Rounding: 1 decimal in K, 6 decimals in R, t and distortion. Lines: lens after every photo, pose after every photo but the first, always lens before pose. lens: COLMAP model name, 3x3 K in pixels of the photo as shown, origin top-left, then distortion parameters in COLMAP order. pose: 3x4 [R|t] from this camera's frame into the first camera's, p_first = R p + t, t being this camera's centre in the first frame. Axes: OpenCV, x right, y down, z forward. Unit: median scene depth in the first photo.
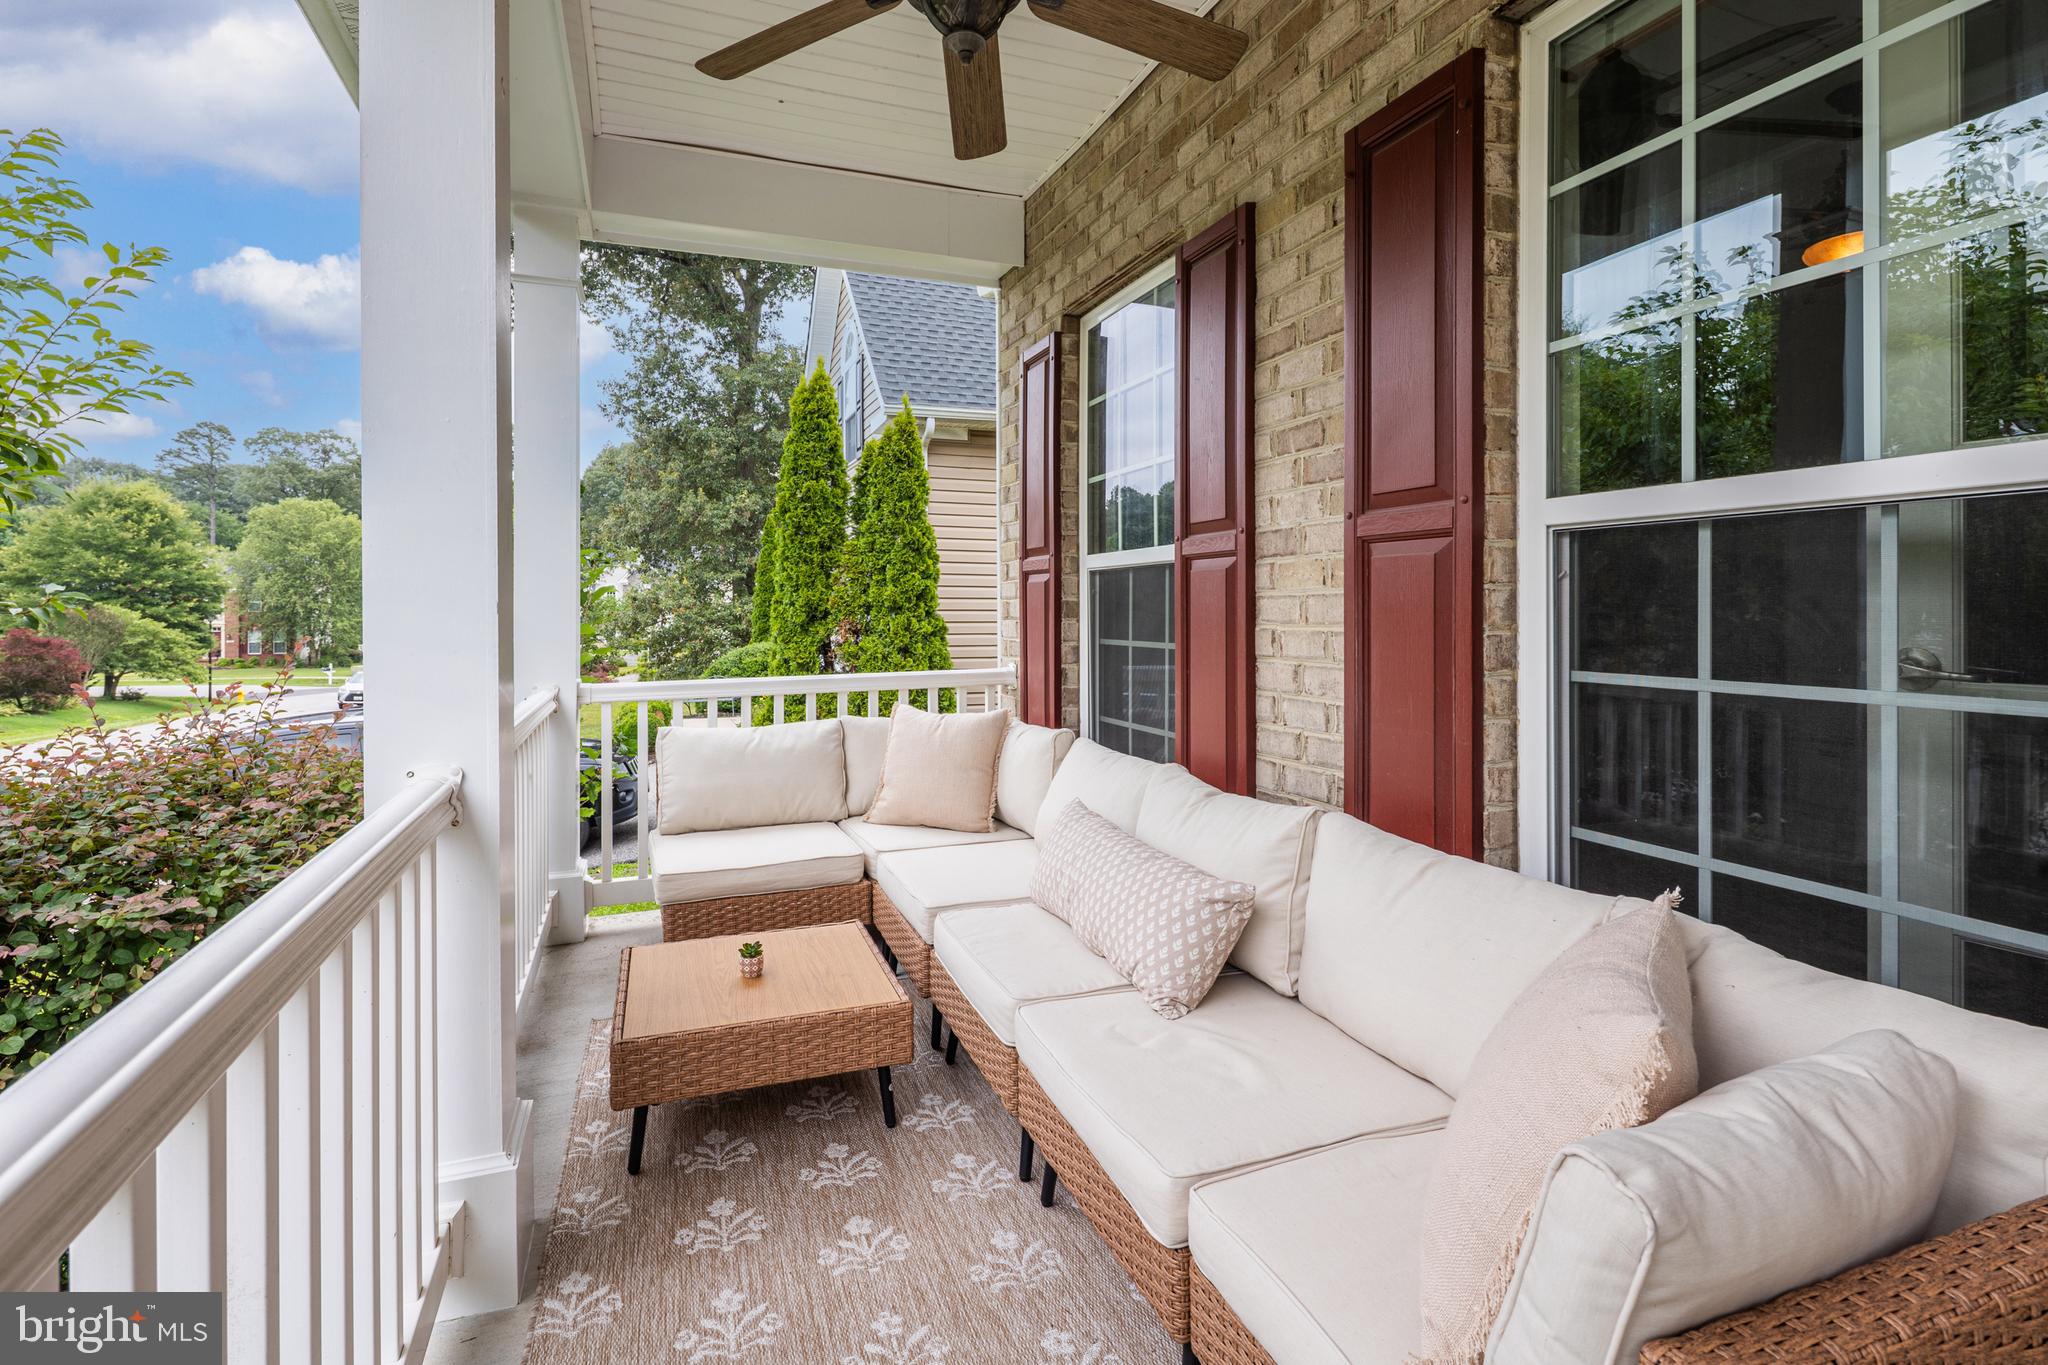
lens RADIAL K [[994.0, 0, 1029.8], [0, 994.0, 613.6], [0, 0, 1]] dist [0.008455, -0.006153]
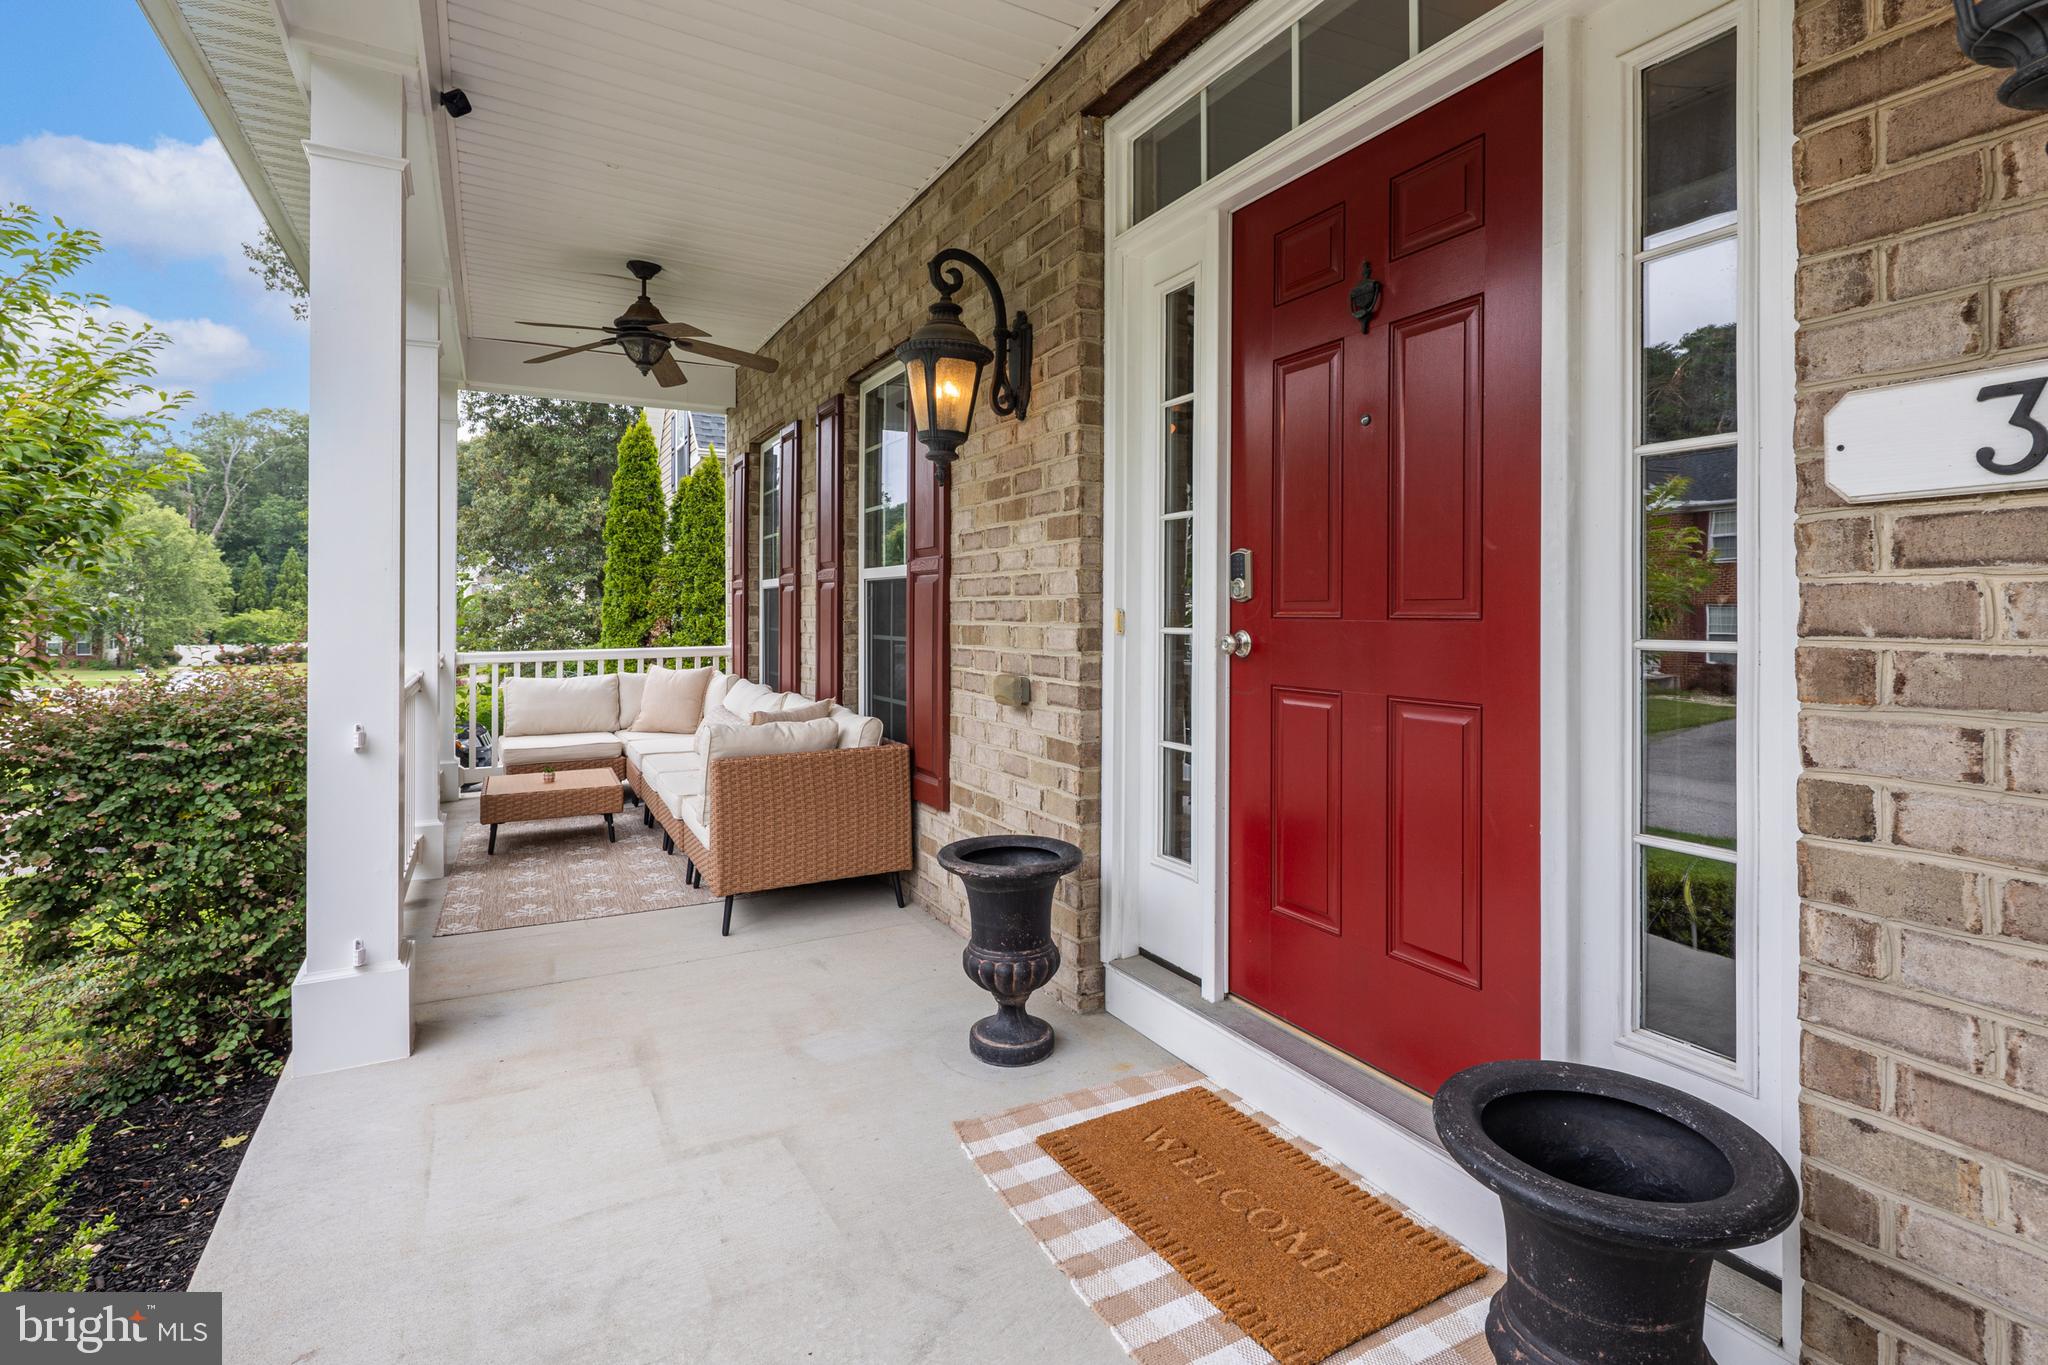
lens RADIAL K [[994.0, 0, 1027.4], [0, 994.0, 611.2], [0, 0, 1]] dist [0.008455, -0.006153]
pose [[0.992595, 0.005089, 0.121364, 0.124383], [-0.004471, 0.999976, -0.005362, 0.001593], [-0.121389, 0.004780, 0.992594, -0.324324]]
